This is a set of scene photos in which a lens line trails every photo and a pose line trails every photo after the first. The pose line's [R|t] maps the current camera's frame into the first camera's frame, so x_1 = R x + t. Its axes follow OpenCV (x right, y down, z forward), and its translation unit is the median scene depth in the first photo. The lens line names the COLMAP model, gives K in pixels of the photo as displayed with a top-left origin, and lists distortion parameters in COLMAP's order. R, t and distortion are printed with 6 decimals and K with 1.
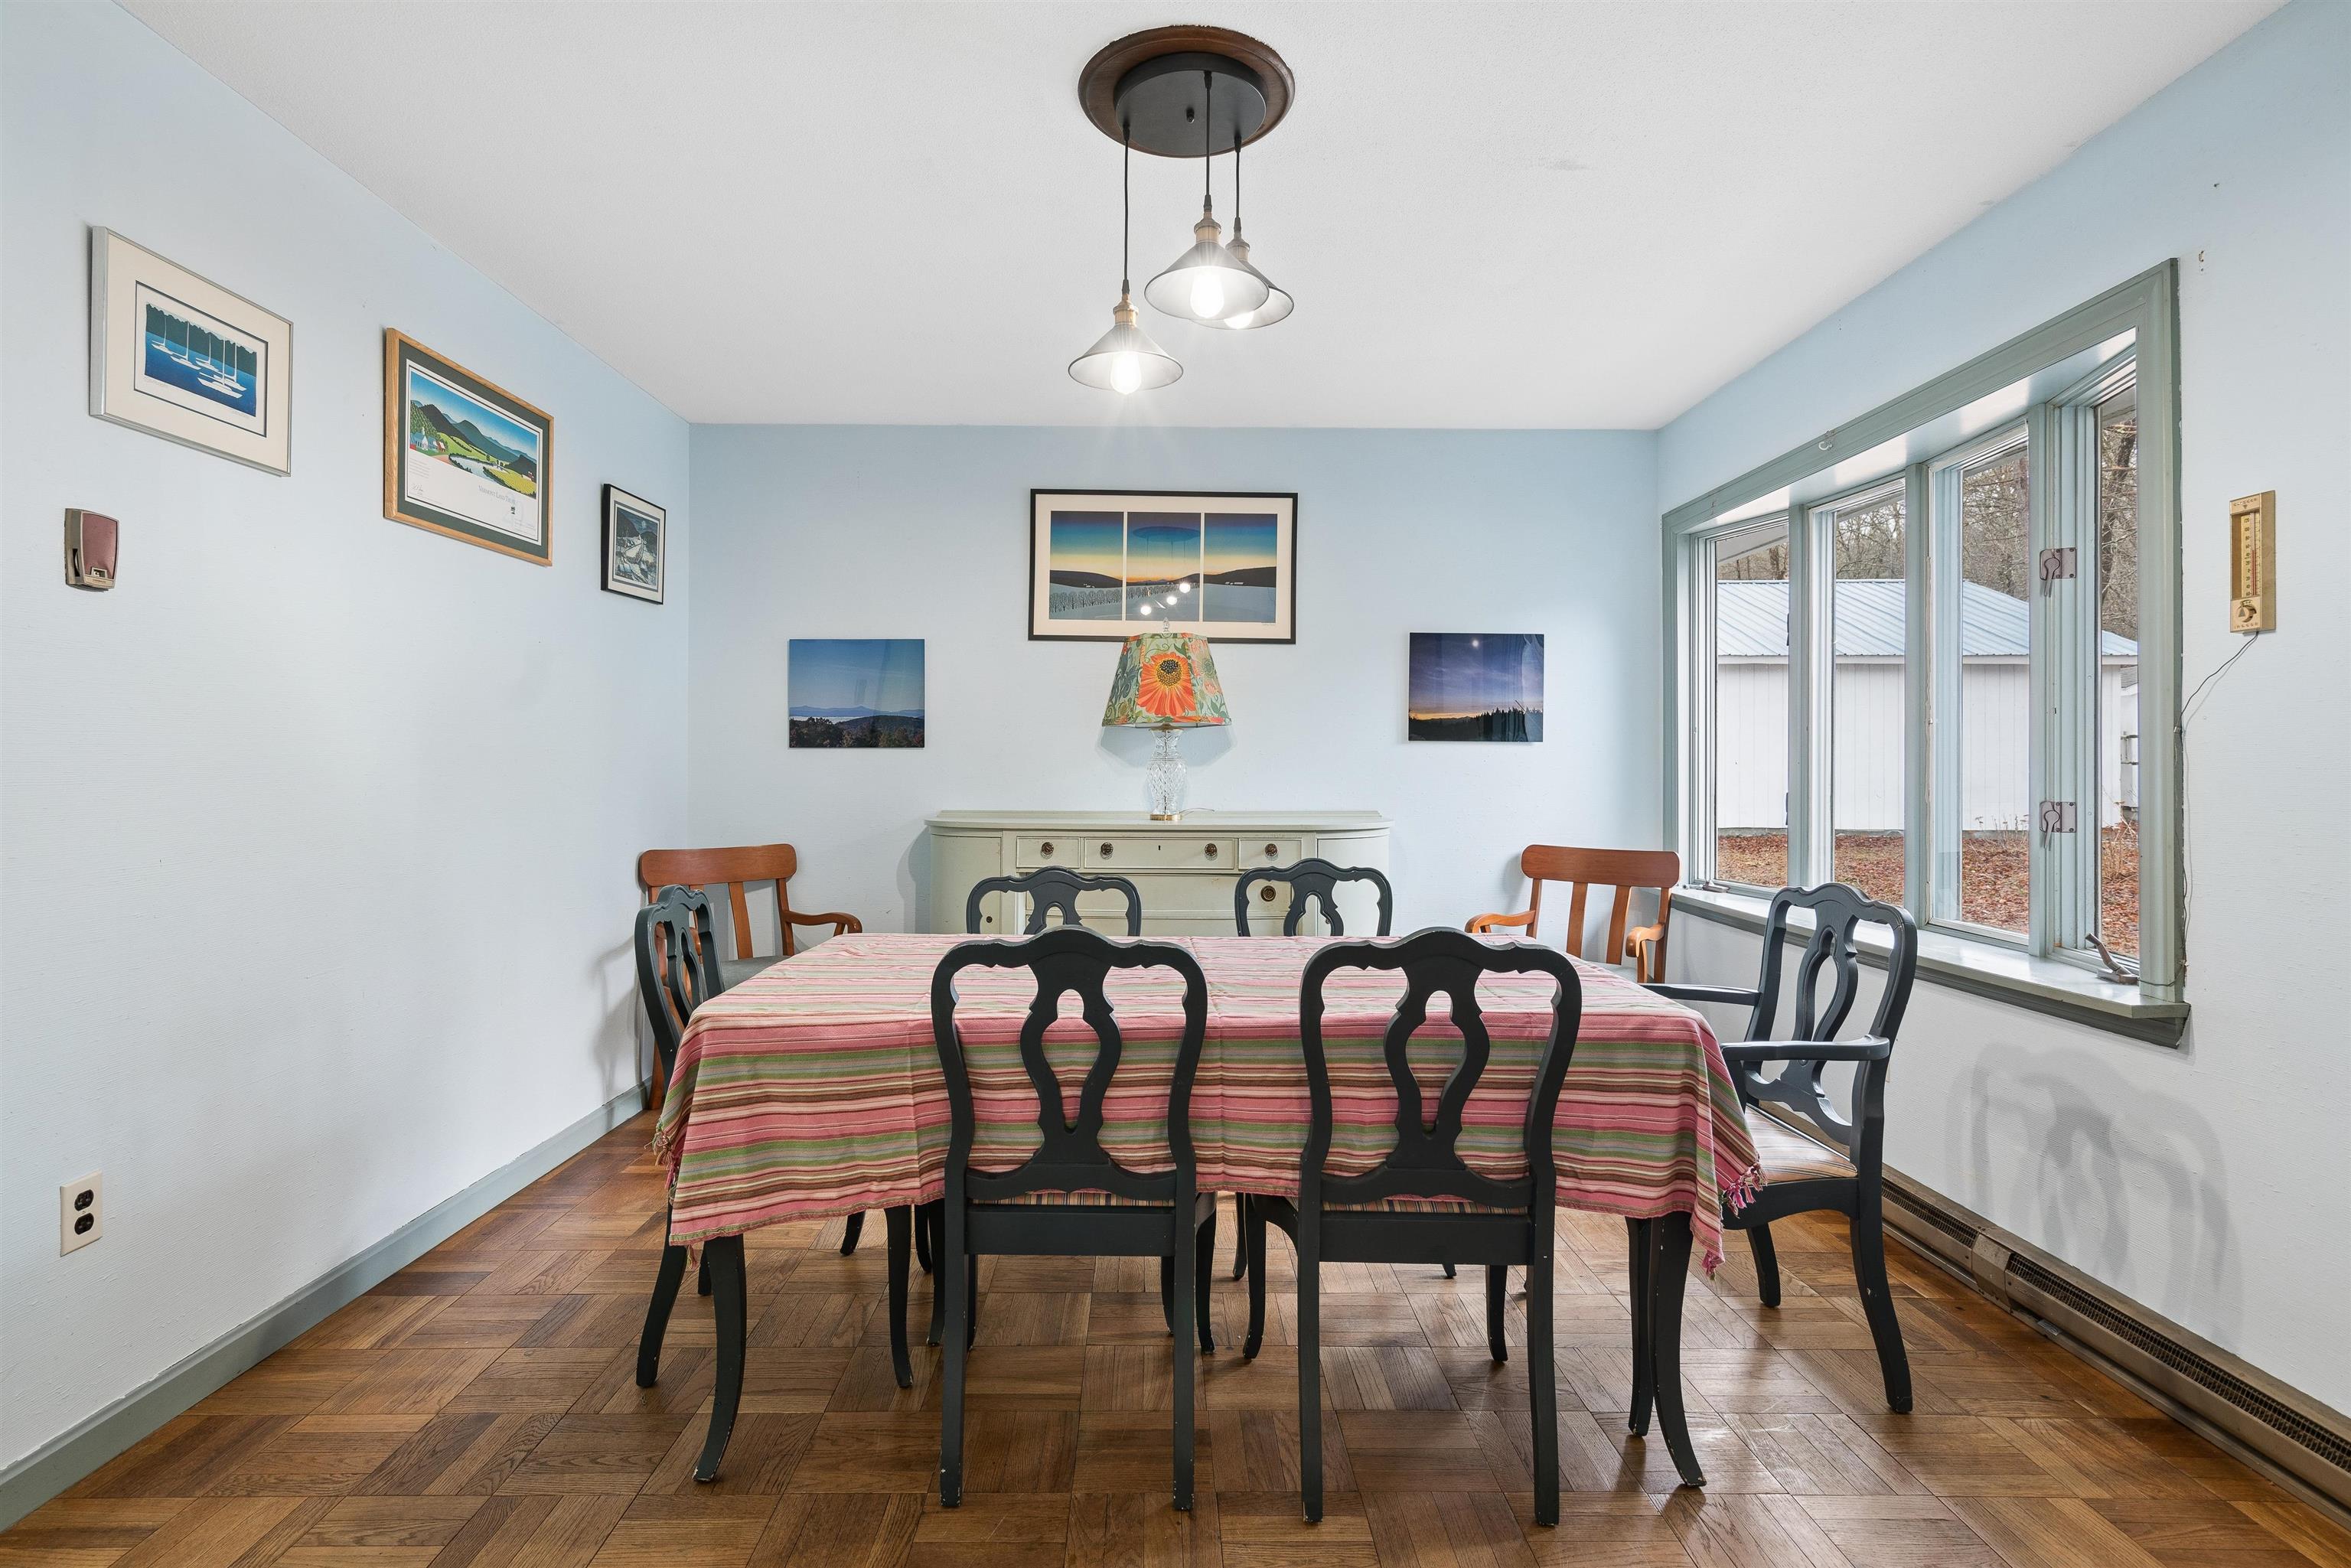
lens RADIAL K [[1135.0, 0, 1141.2], [0, 1135.0, 763.6], [0, 0, 1]] dist [-0.004563, 0.003614]
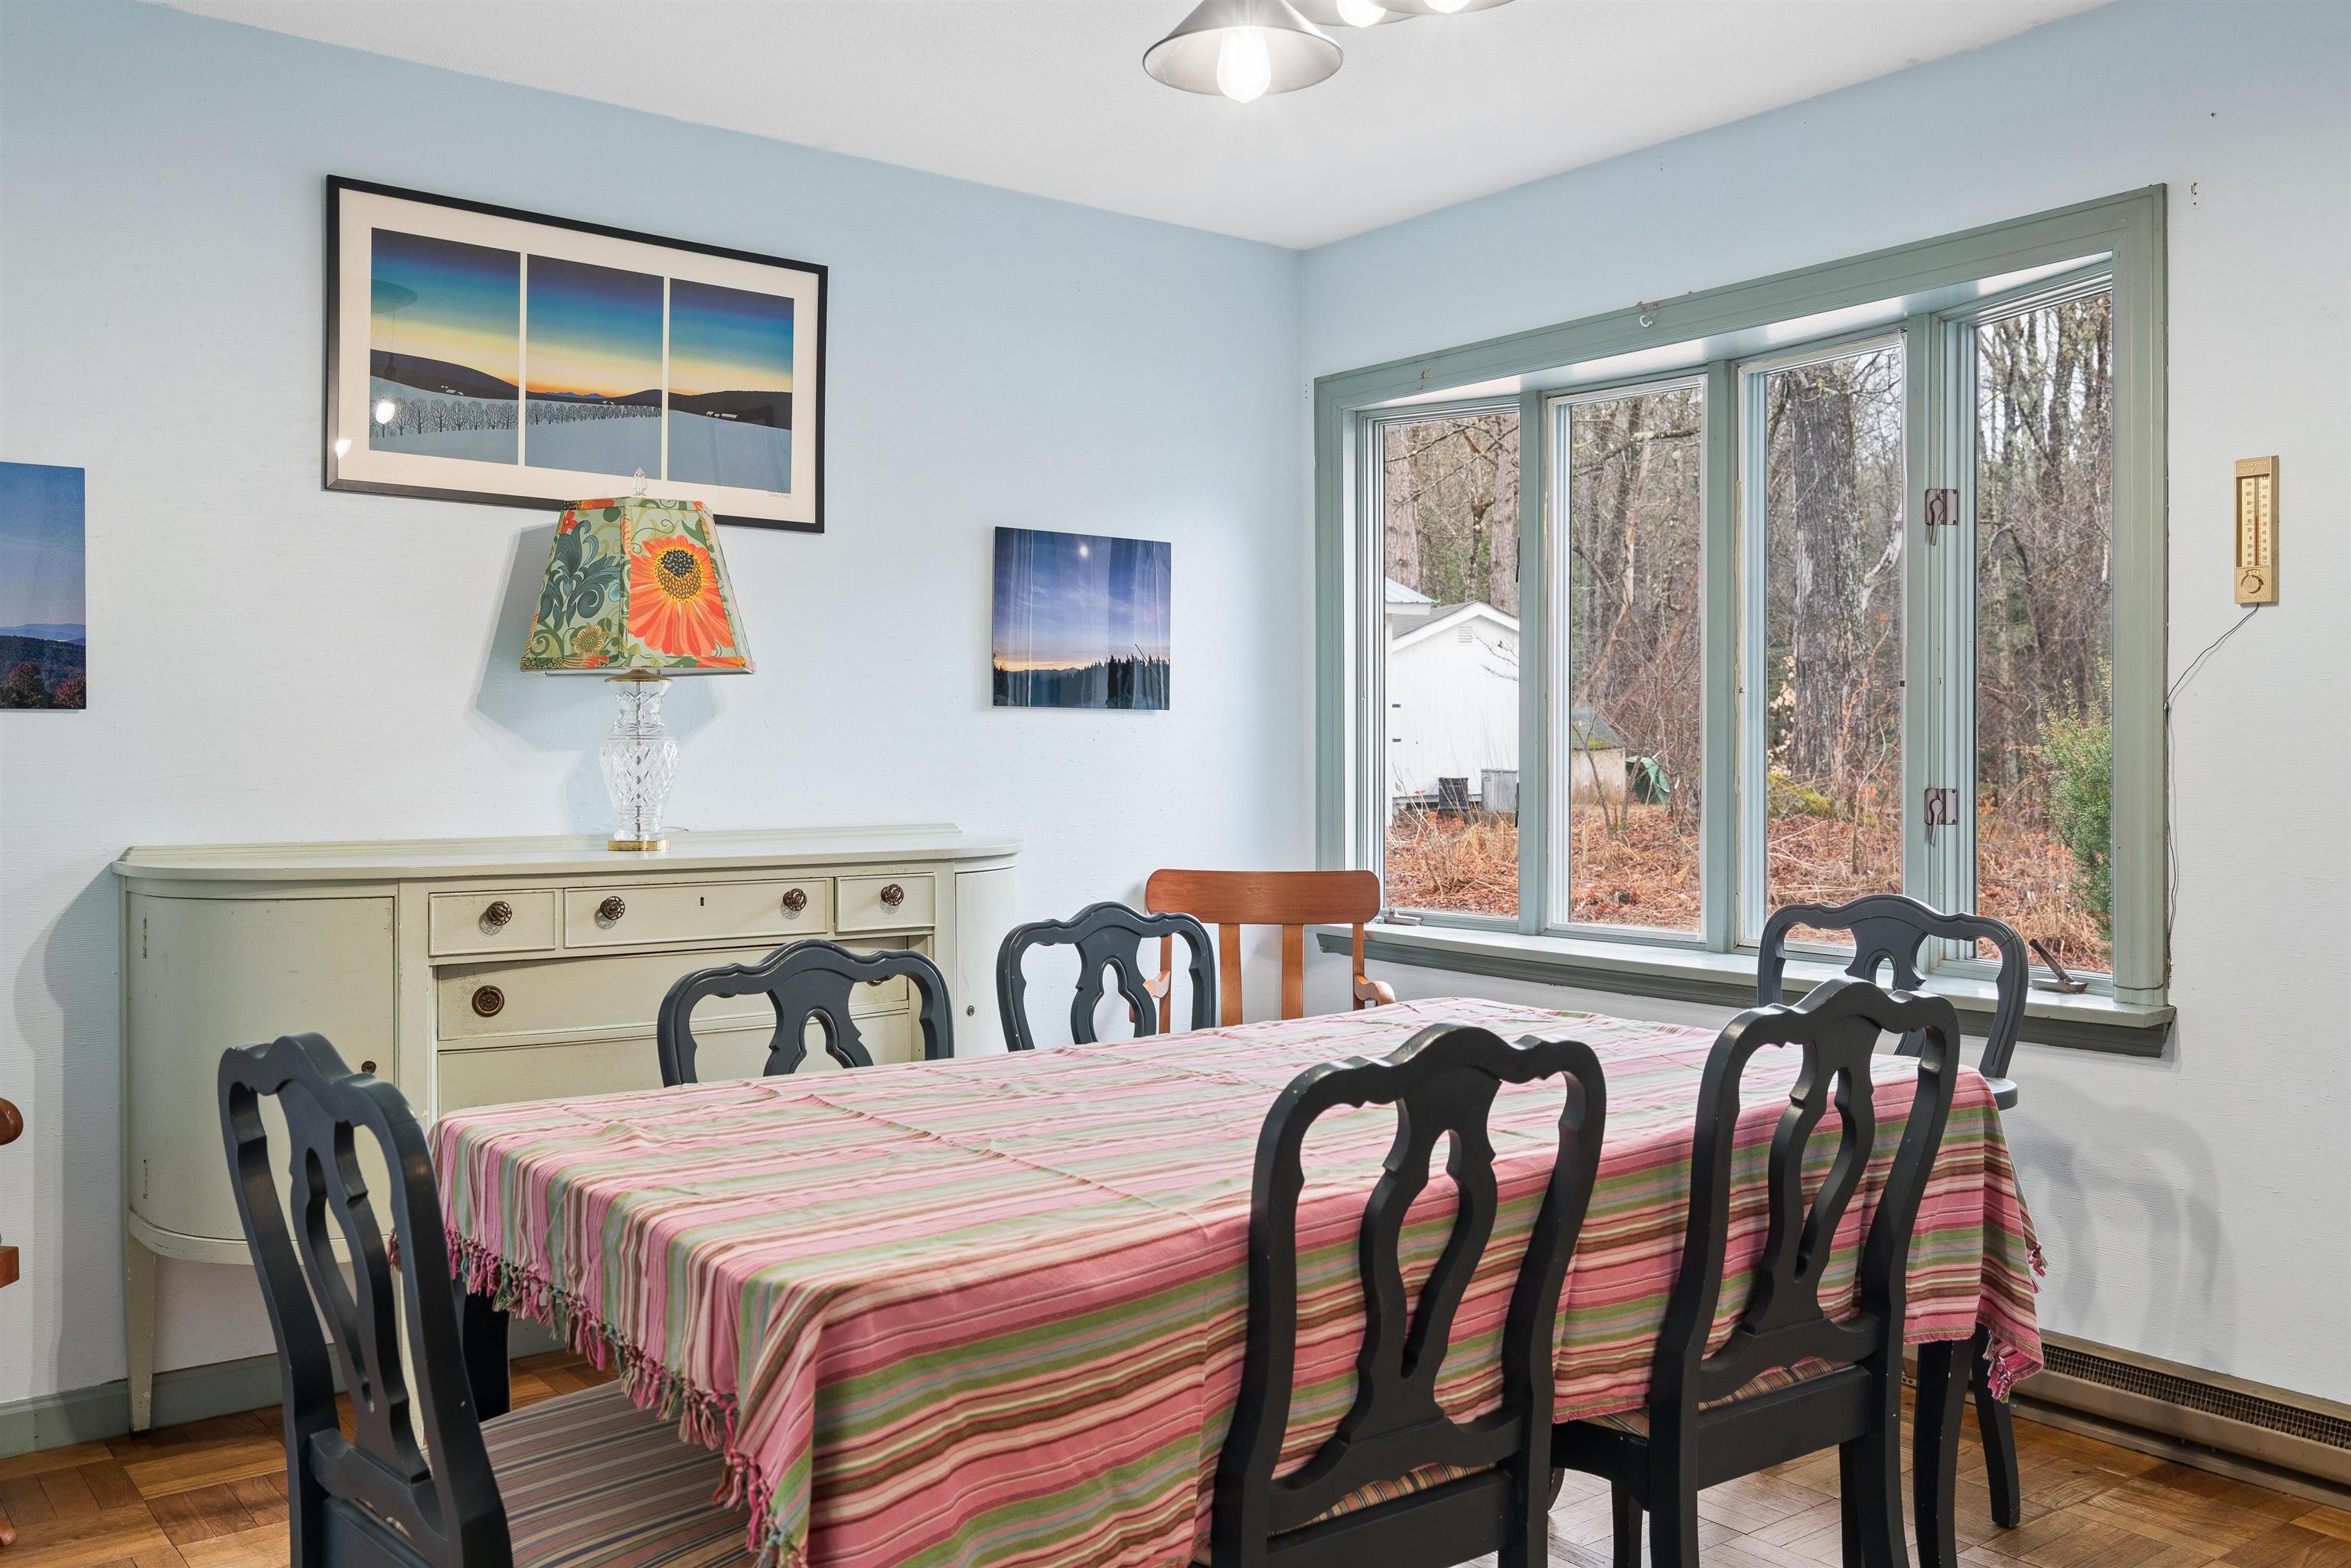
lens RADIAL K [[1970.3, 0, 1145.5], [0, 1970.3, 771.0], [0, 0, 1]] dist [0.012678, -0.002655]
pose [[0.790682, -0.010128, 0.612144, -0.357142], [0.000538, 0.999874, 0.015848, -0.001969], [-0.612227, -0.012202, 0.790588, 0.125848]]
